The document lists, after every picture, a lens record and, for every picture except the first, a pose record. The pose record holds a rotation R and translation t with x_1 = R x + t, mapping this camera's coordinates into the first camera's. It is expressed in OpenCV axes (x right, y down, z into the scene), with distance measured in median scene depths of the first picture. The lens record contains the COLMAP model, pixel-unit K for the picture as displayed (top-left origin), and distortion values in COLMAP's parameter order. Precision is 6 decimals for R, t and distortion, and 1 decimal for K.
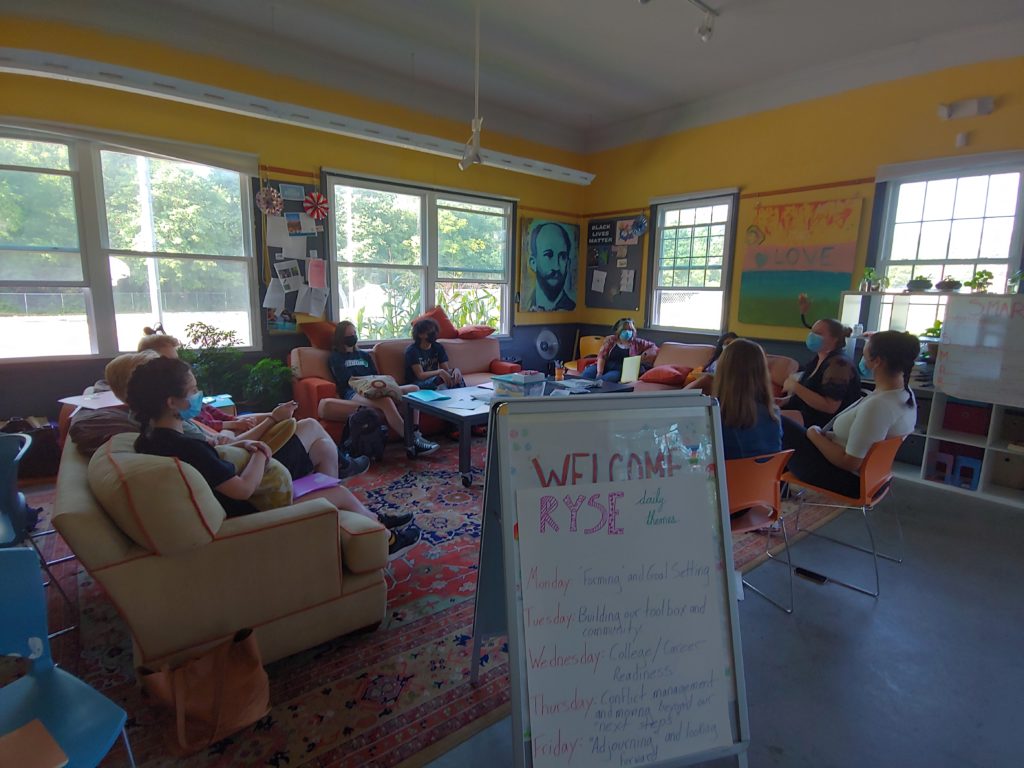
lens RADIAL K [[530.7, 0, 510.1], [0, 530.7, 382.8], [0, 0, 1]] dist [-0.004912, -0.001475]
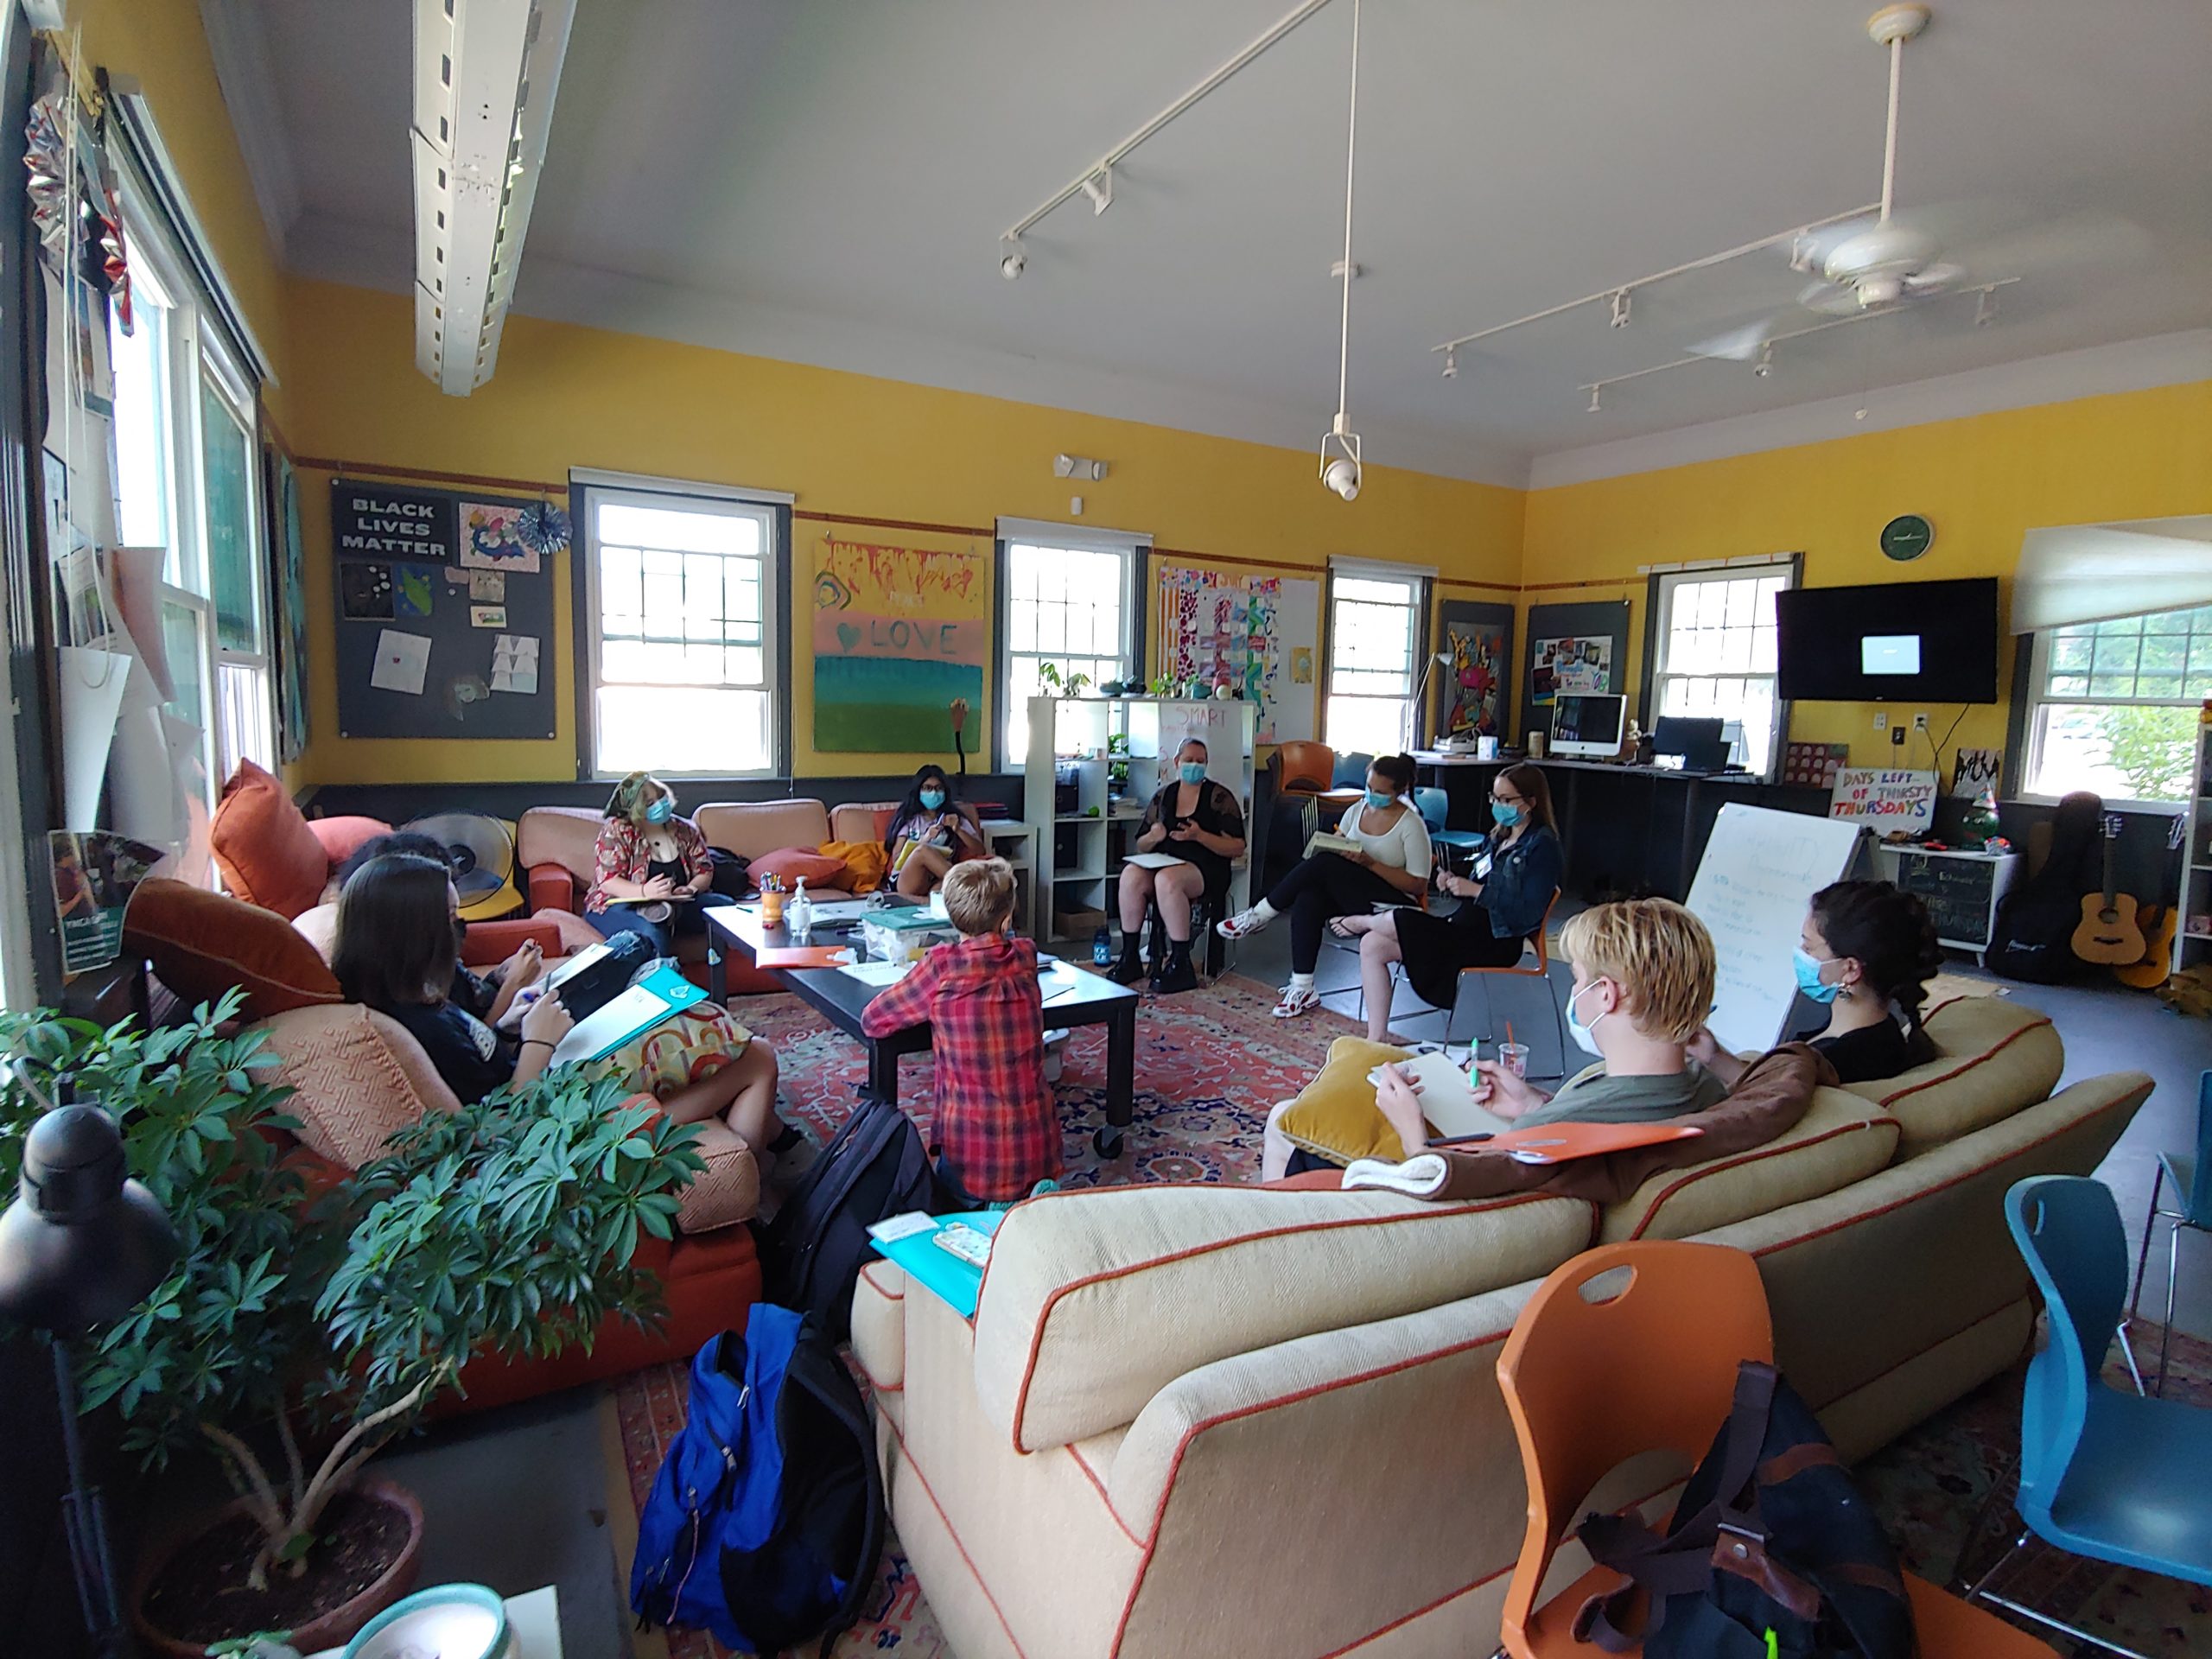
lens RADIAL K [[1146.4, 0, 1106.3], [0, 1146.4, 828.4], [0, 0, 1]] dist [-0.004912, -0.001475]
pose [[0.124681, -0.126005, 0.984163, -0.654296], [0.152681, 0.982525, 0.106453, -0.114503], [-0.980379, 0.136990, 0.141741, 0.559238]]
